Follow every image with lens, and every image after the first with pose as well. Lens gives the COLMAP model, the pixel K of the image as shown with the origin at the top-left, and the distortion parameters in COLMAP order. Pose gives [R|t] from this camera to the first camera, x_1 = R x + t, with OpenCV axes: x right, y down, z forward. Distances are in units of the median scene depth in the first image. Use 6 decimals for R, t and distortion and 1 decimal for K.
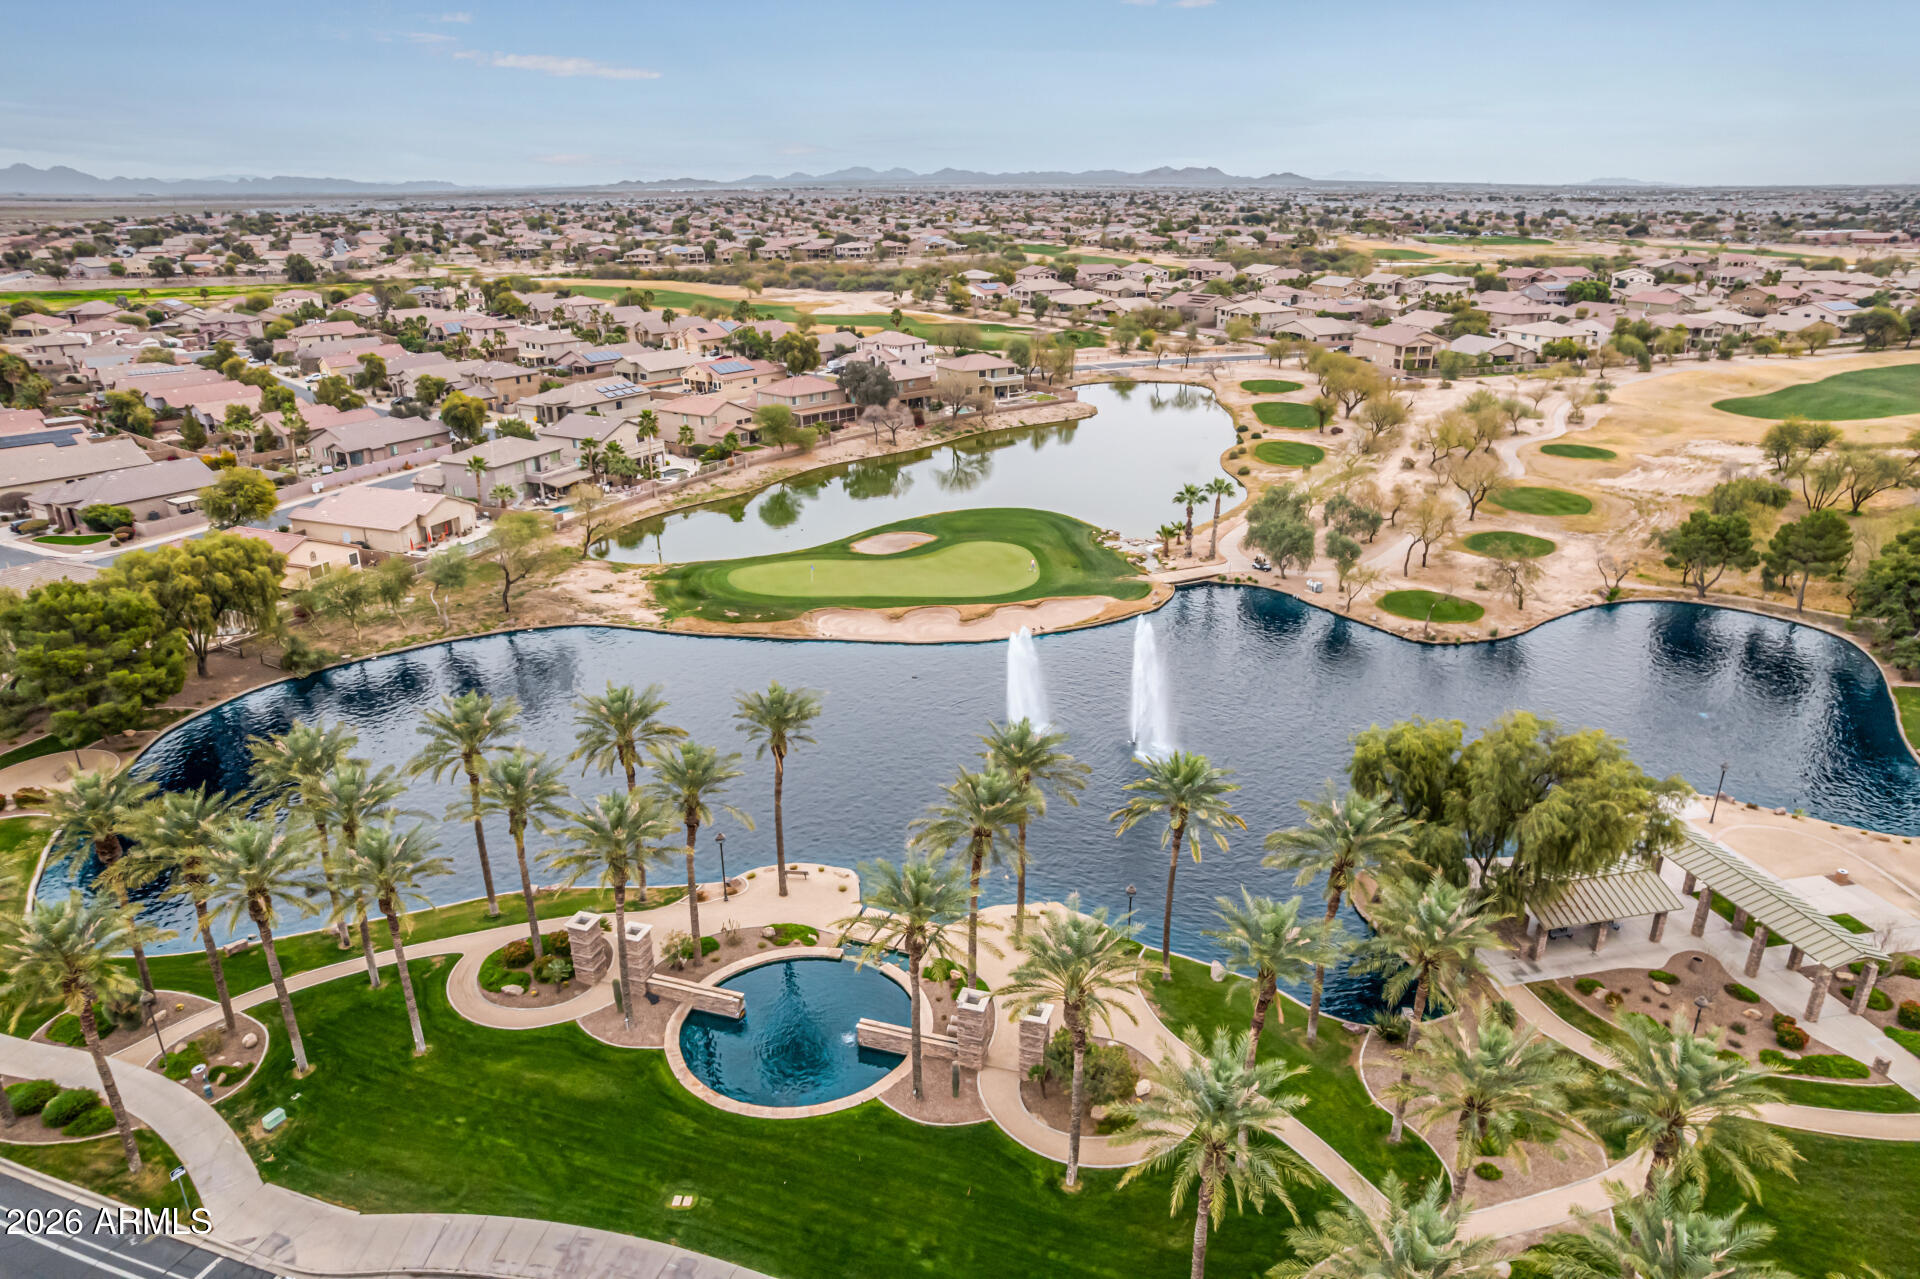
lens RADIAL K [[1265.0, 0, 961.7], [0, 1265.0, 665.9], [0, 0, 1]] dist [-0.080132, 0.069199]
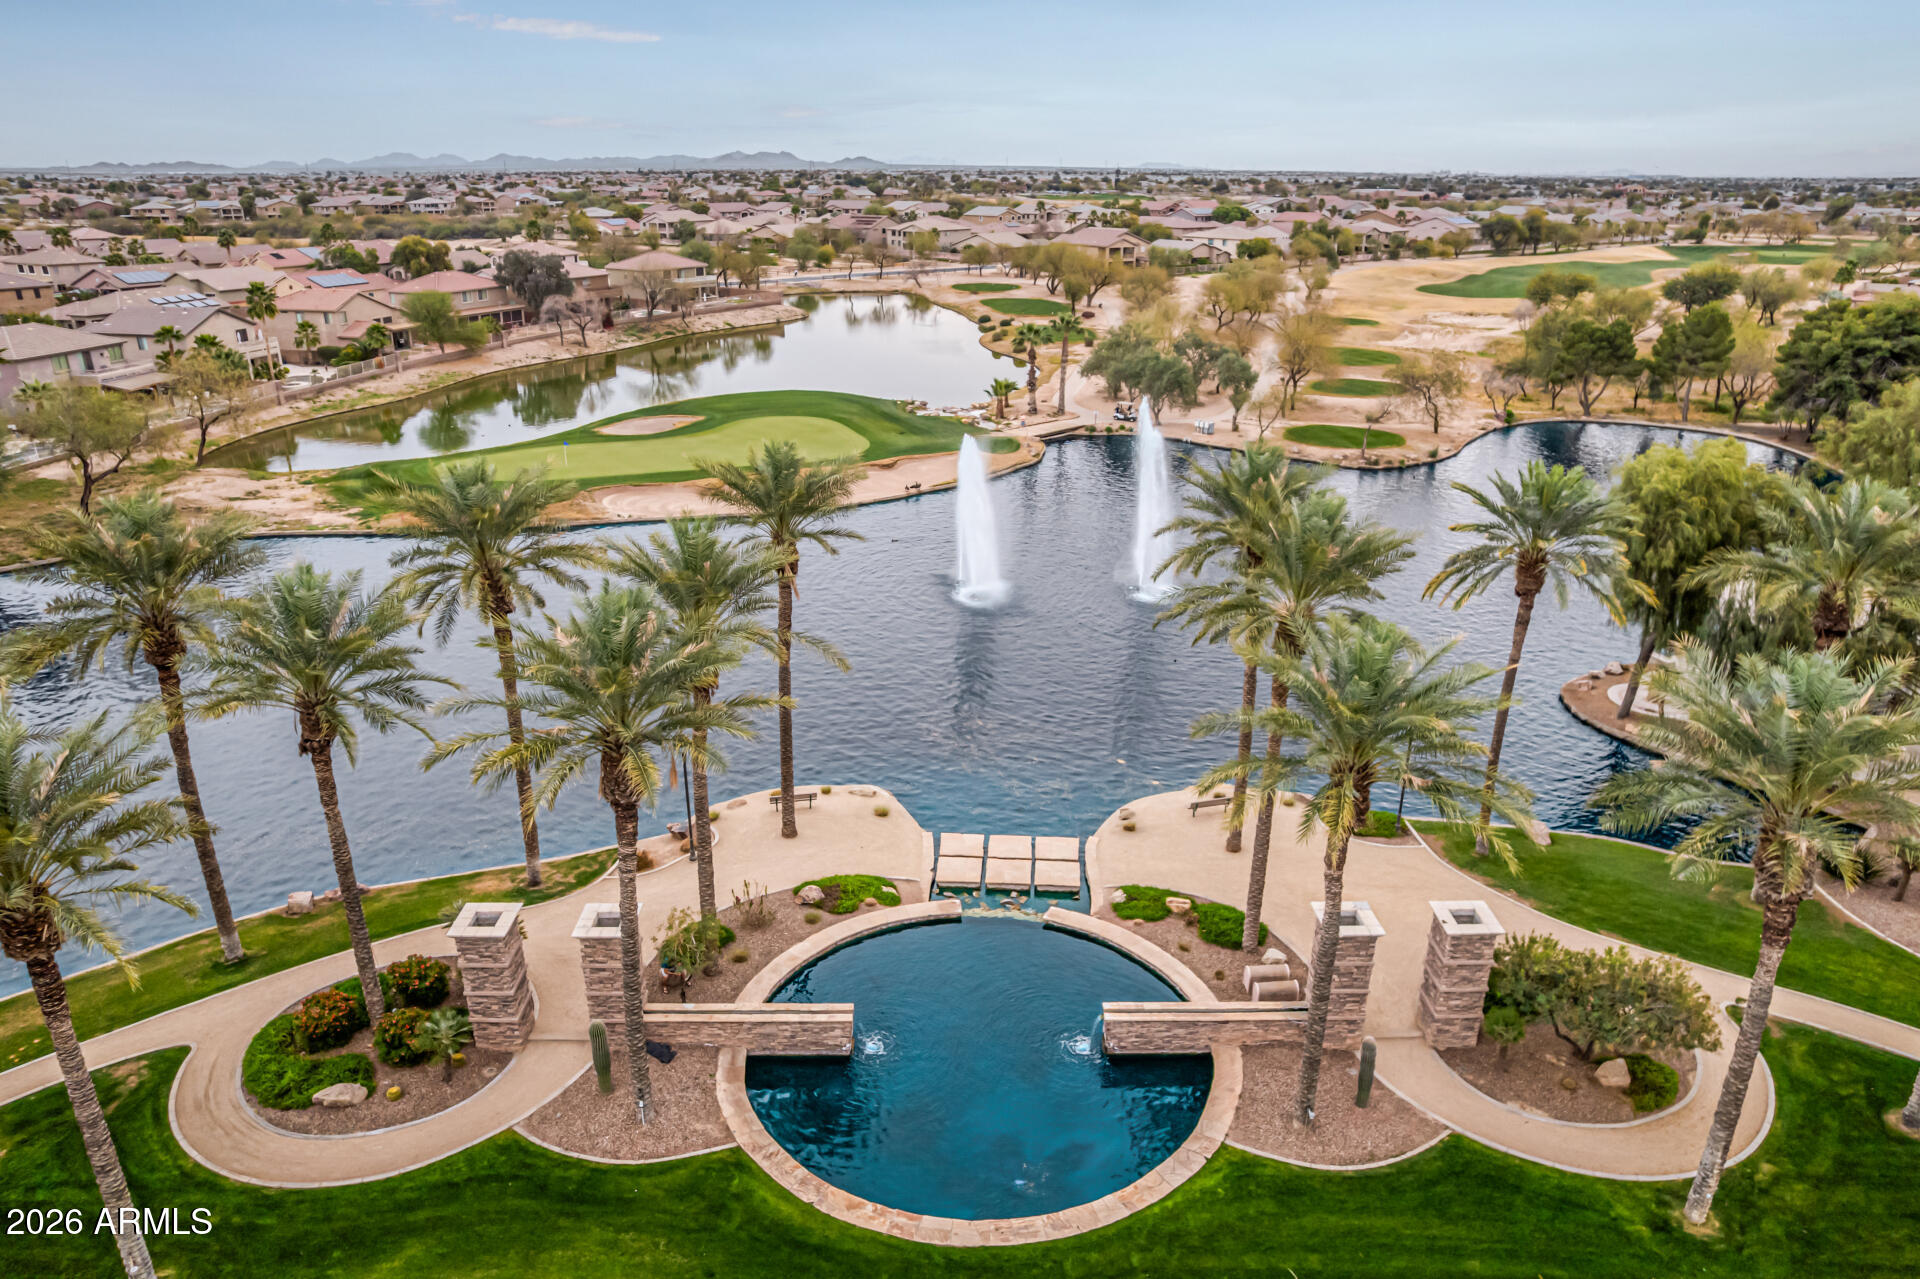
lens RADIAL K [[1265.0, 0, 961.7], [0, 1265.0, 665.9], [0, 0, 1]] dist [-0.080132, 0.069199]
pose [[0.944740, -0.108544, 0.309330, -0.153285], [0.110340, 0.993825, 0.011738, 0.069773], [-0.308693, 0.023042, 0.950882, 0.281055]]
